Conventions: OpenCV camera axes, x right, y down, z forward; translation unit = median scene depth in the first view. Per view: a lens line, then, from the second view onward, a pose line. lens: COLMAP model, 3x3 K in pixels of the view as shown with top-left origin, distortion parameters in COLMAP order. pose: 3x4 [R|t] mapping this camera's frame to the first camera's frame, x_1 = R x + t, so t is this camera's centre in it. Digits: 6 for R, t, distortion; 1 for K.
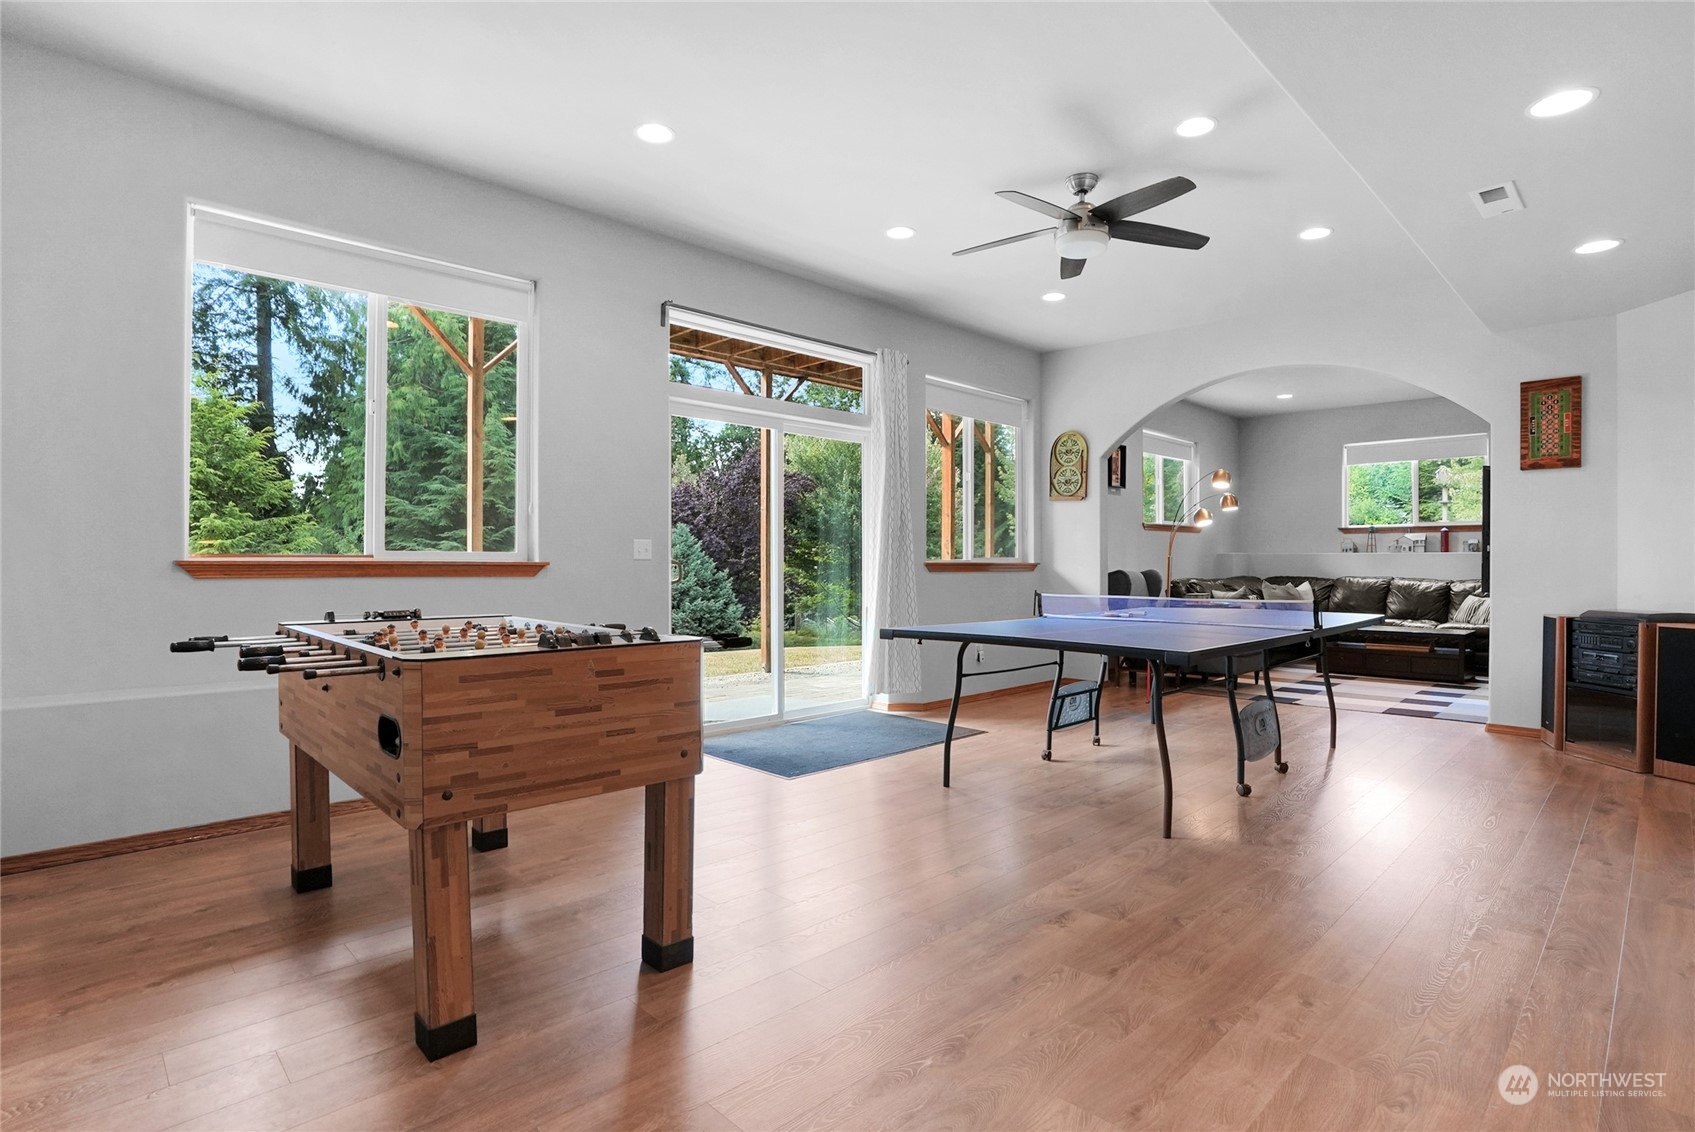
lens RADIAL K [[794.7, 0, 841.4], [0, 794.7, 562.4], [0, 0, 1]] dist [-0.062646, 0.023836]
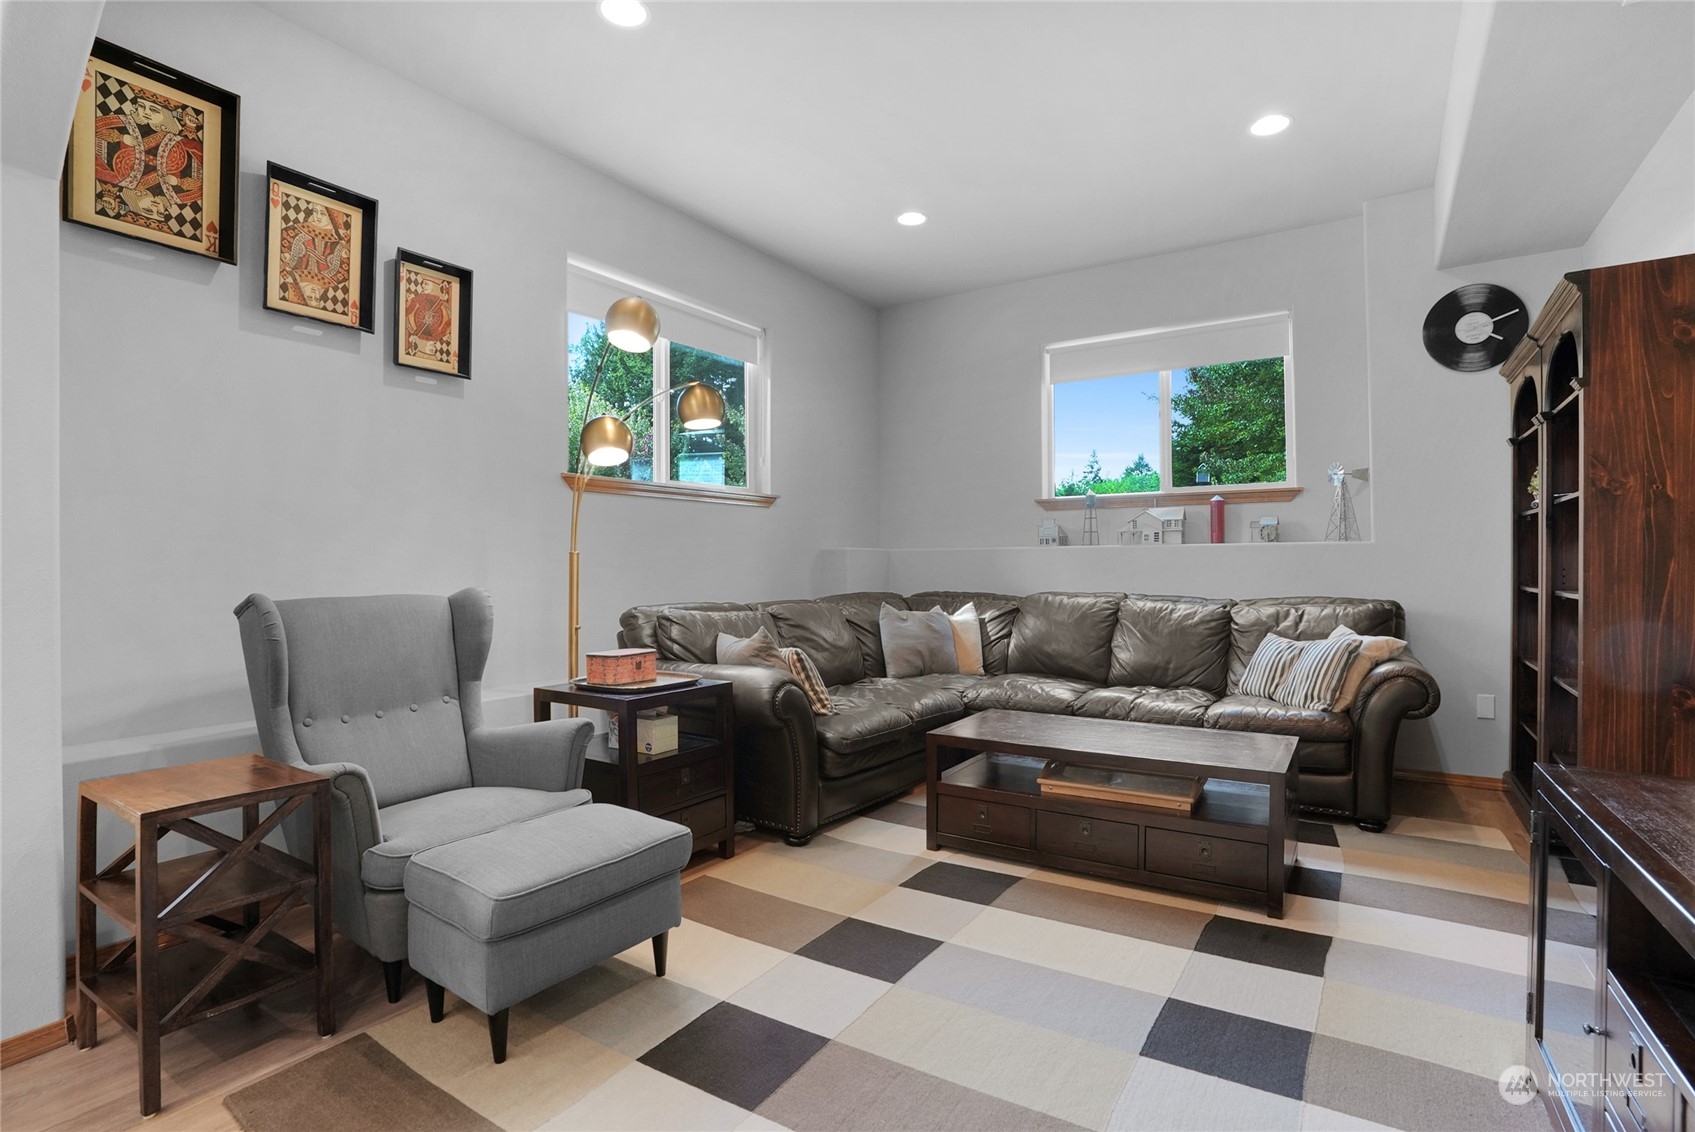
lens RADIAL K [[794.7, 0, 841.4], [0, 794.7, 562.4], [0, 0, 1]] dist [-0.062646, 0.023836]
pose [[0.971337, 0.003124, 0.237685, 0.420344], [-0.000200, 0.999924, -0.012326, 0.005409], [-0.237706, 0.011925, 0.971264, 0.559034]]
